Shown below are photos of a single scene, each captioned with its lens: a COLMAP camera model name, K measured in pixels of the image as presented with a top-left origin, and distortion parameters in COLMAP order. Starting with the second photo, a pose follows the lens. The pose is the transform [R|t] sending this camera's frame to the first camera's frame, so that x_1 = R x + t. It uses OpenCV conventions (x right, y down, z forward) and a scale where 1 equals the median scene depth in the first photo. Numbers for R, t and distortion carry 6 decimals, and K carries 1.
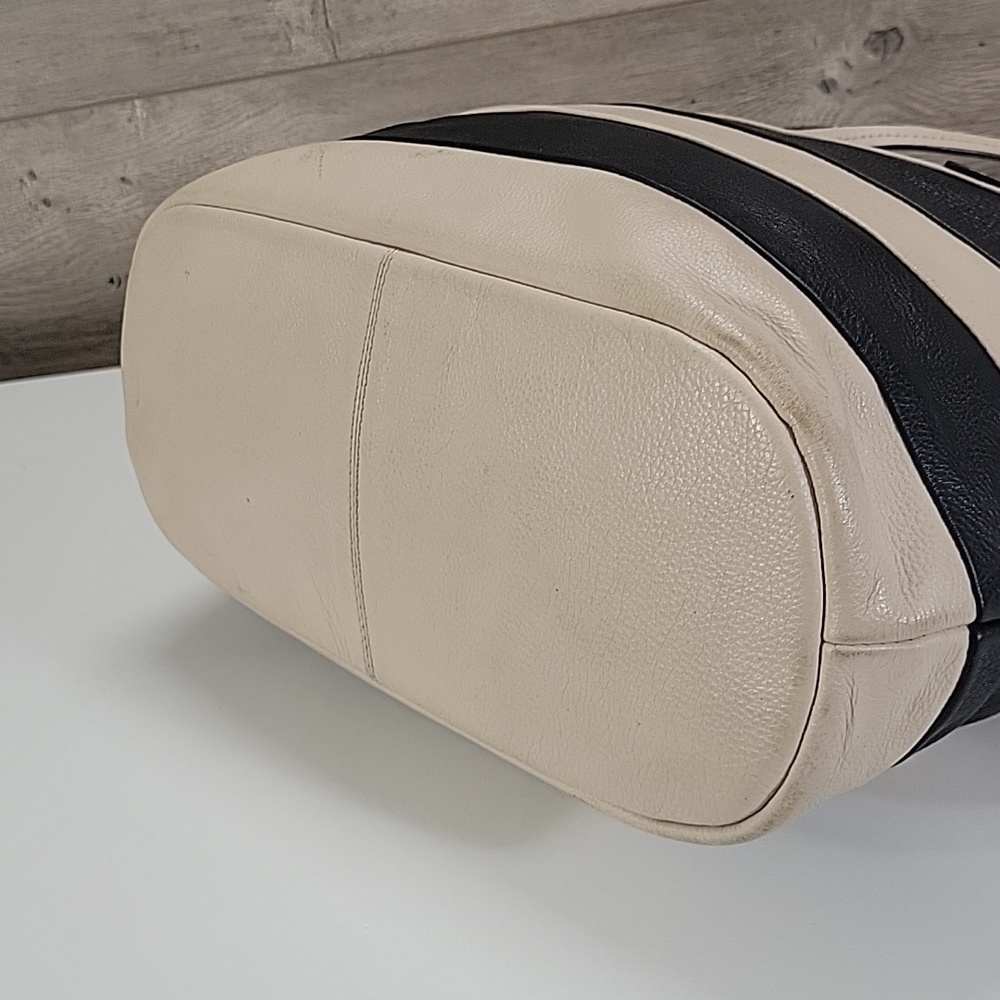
lens RADIAL K [[1728.6, 0, 503.9], [0, 1728.6, 501.1], [0, 0, 1]] dist [0.026482, 0.000000]
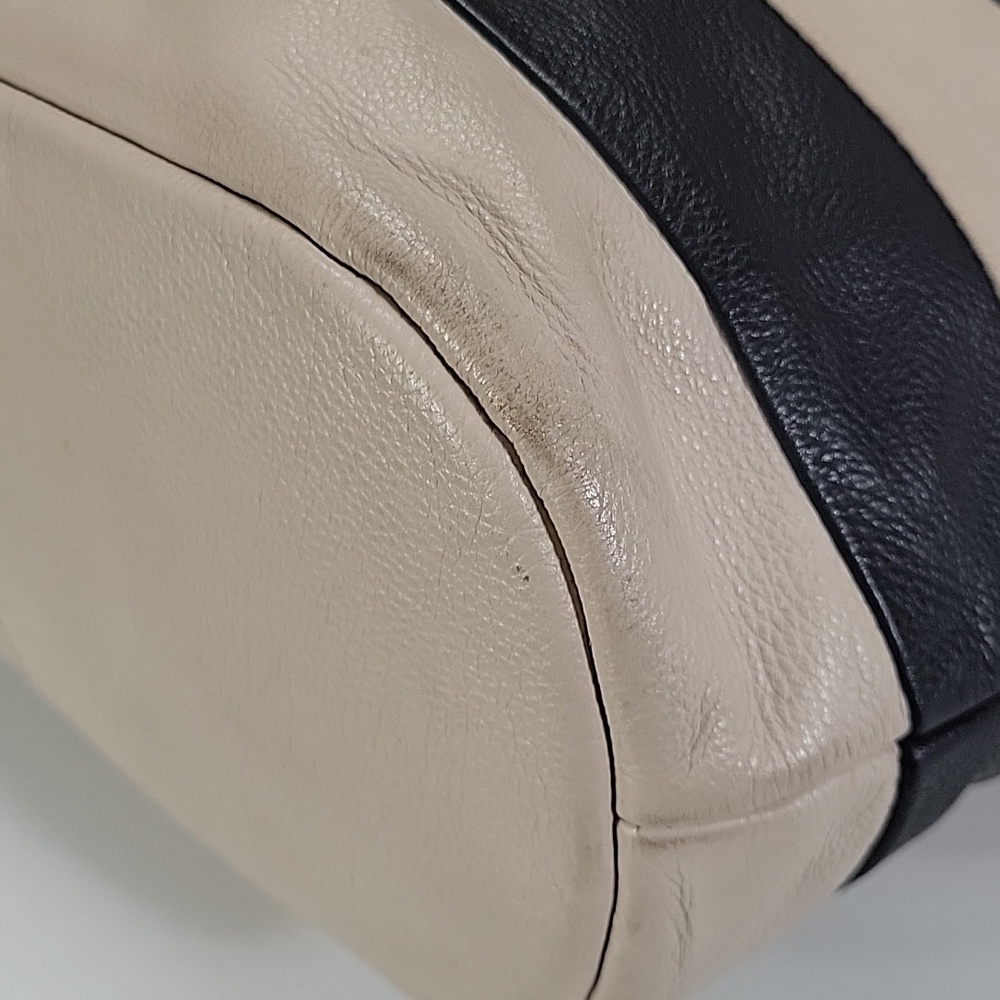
lens RADIAL K [[1728.6, 0, 490.6], [0, 1728.6, 491.3], [0, 0, 1]] dist [0.026482, 0.000000]
pose [[0.995469, -0.083905, -0.044731, 0.174700], [0.092009, 0.968689, 0.230597, -0.139061], [0.023982, -0.233668, 0.972021, 0.498115]]
